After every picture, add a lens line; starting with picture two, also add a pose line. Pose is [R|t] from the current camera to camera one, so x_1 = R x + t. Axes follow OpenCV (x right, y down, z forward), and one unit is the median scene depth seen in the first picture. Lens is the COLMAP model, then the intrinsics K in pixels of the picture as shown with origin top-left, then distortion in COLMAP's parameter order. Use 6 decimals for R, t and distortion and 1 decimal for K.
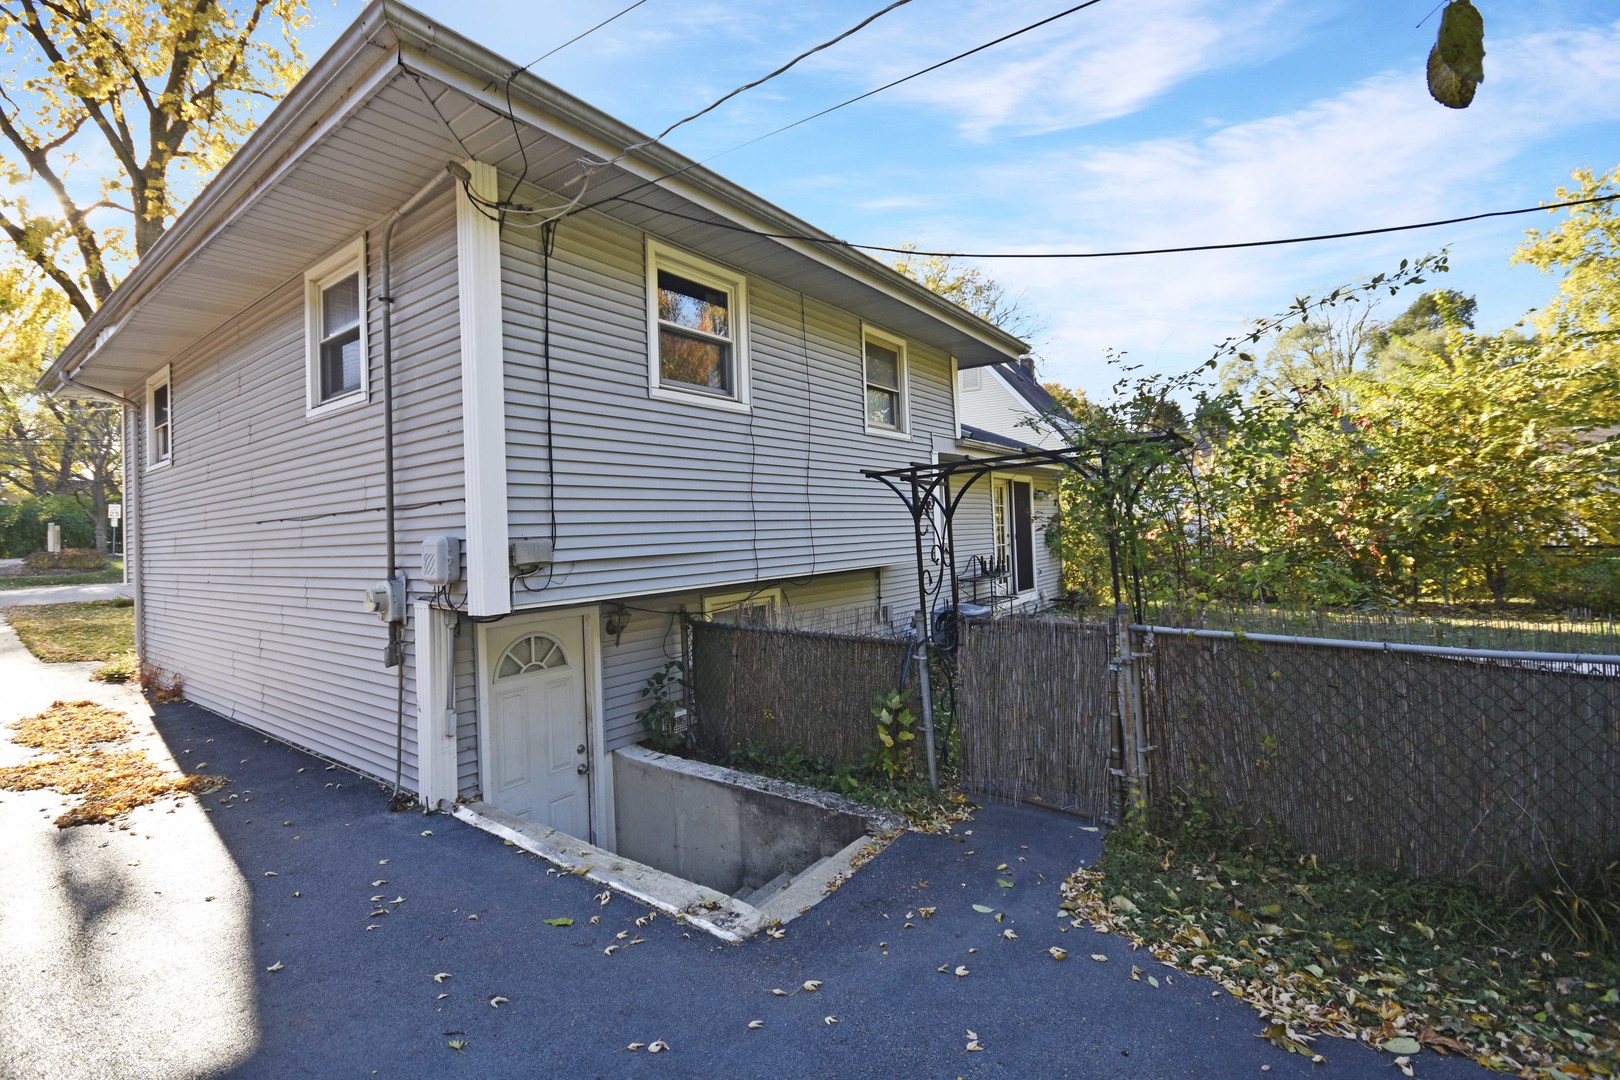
lens RADIAL K [[711.4, 0, 797.5], [0, 711.4, 514.9], [0, 0, 1]] dist [0.010665, -0.011879]
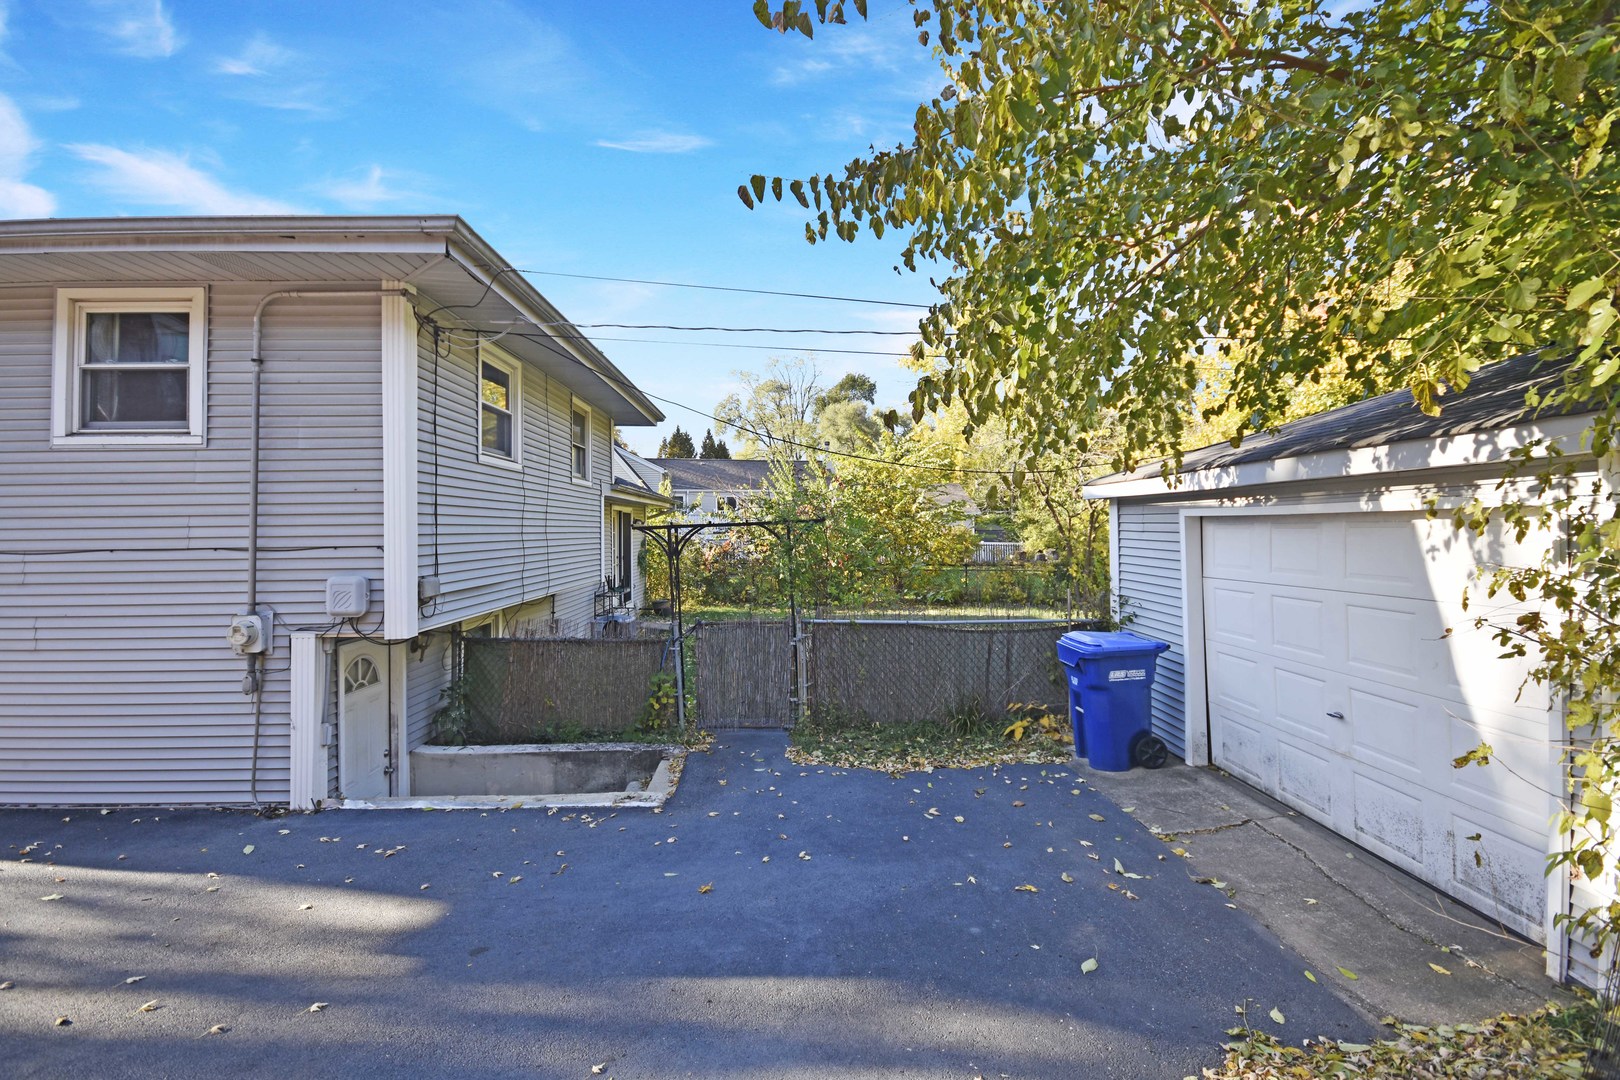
lens RADIAL K [[717.1, 0, 803.2], [0, 717.1, 510.0], [0, 0, 1]] dist [0.001336, 0.000212]
pose [[0.780567, 0.044246, 0.623504, -0.608901], [-0.031899, 0.999011, -0.030959, -0.064425], [-0.624258, 0.004276, 0.781207, -0.406542]]
